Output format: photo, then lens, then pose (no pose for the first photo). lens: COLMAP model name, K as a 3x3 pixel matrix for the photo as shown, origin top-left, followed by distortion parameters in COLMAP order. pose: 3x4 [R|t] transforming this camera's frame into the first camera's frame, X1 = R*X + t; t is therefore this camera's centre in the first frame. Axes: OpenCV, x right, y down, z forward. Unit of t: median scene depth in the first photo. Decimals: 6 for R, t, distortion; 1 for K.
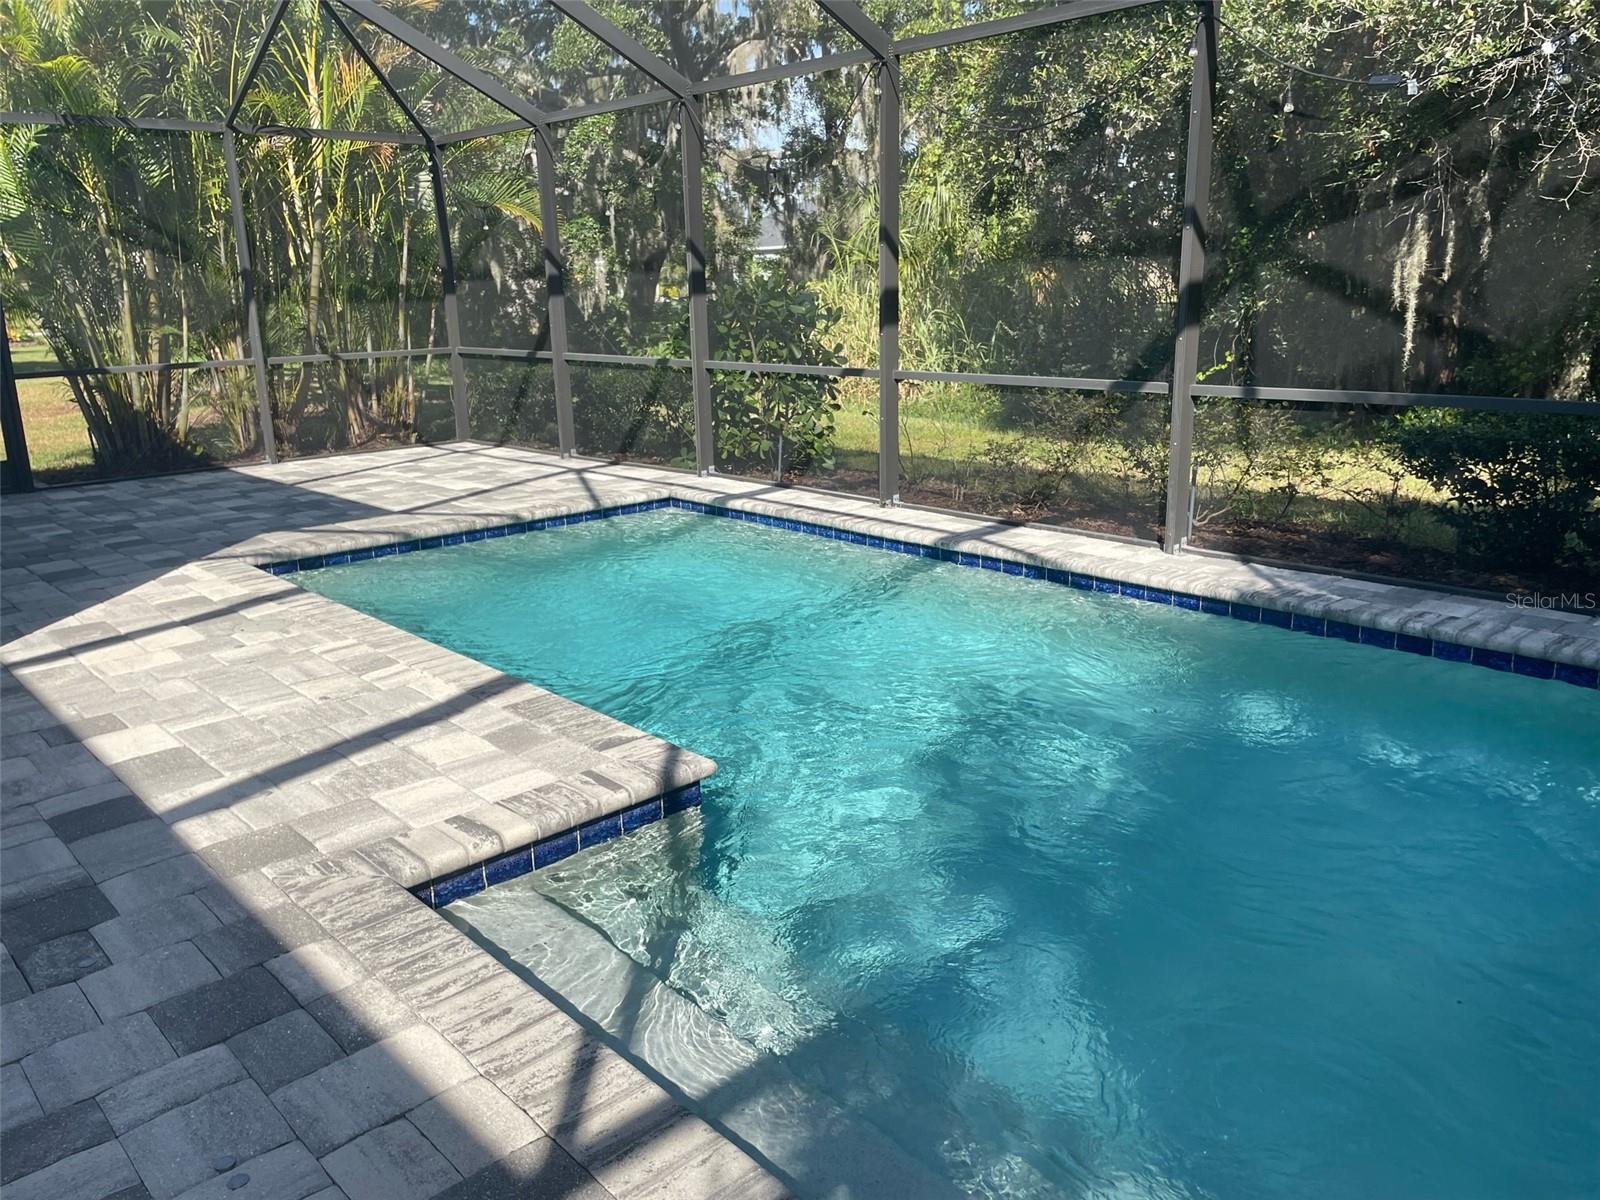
lens RADIAL K [[1211.7, 0, 802.7], [0, 1211.7, 598.5], [0, 0, 1]] dist [0.044260, -0.026131]
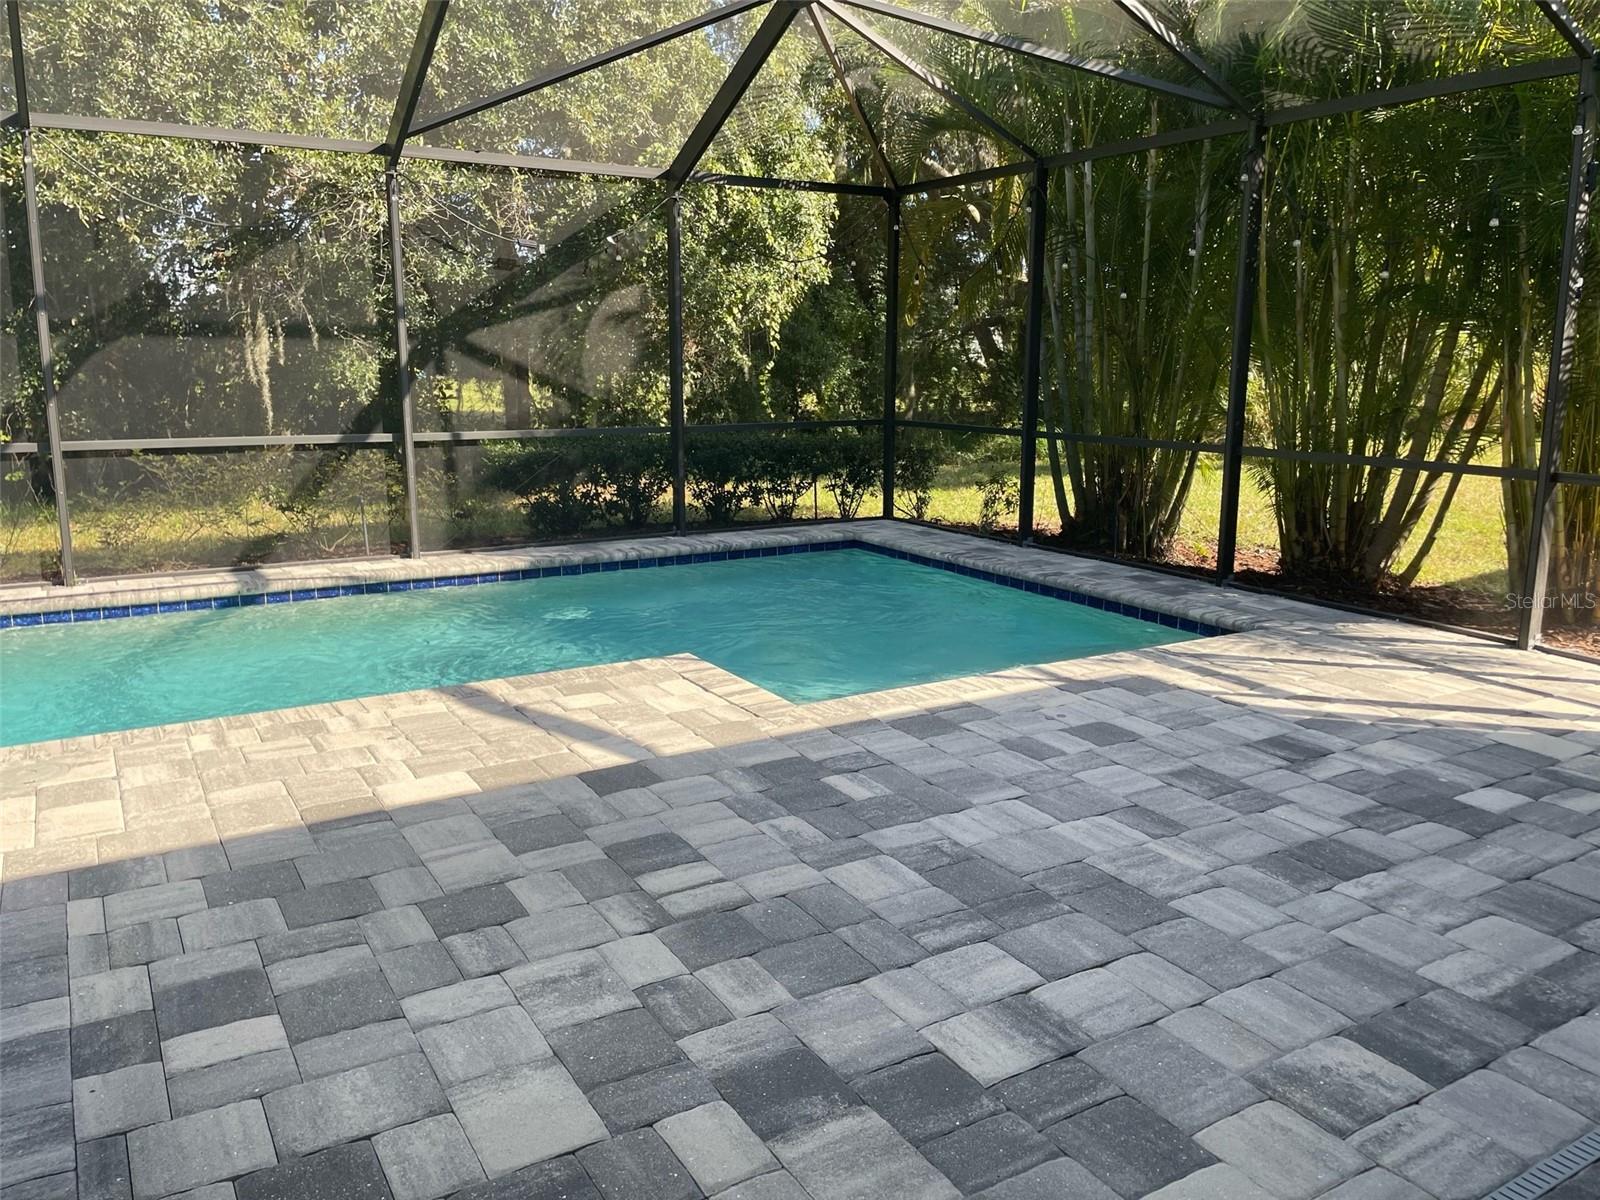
lens RADIAL K [[1211.7, 0, 801.1], [0, 1211.7, 596.1], [0, 0, 1]] dist [0.044260, -0.026131]
pose [[0.213282, -0.170417, 0.962013, -1.344609], [0.242389, 0.963114, 0.116873, -0.075153], [-0.946445, 0.208254, 0.246722, 0.397982]]
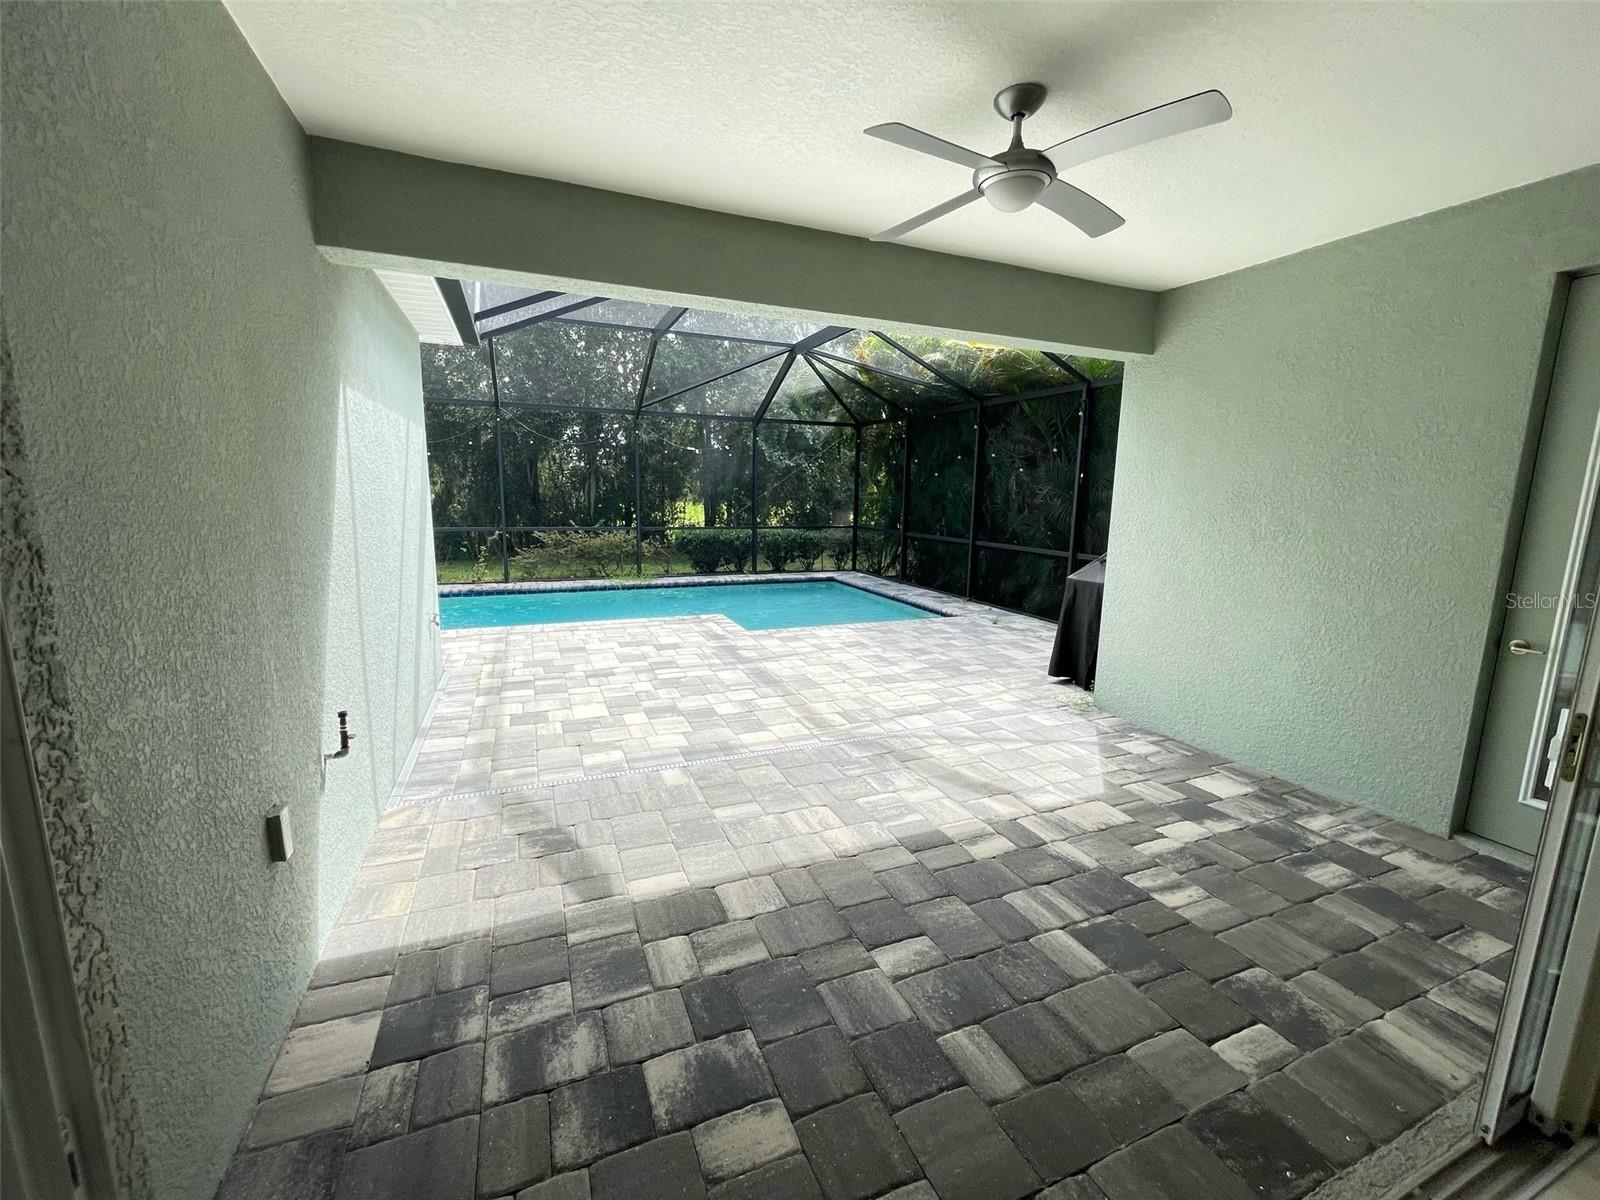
lens RADIAL K [[653.1, 0, 803.0], [0, 653.1, 602.0], [0, 0, 1]] dist [0.016168, 0.000422]
pose [[0.348452, -0.133561, 0.927762, -1.732732], [0.214778, 0.974838, 0.059671, 0.022789], [-0.912388, 0.178471, 0.368370, -0.049267]]
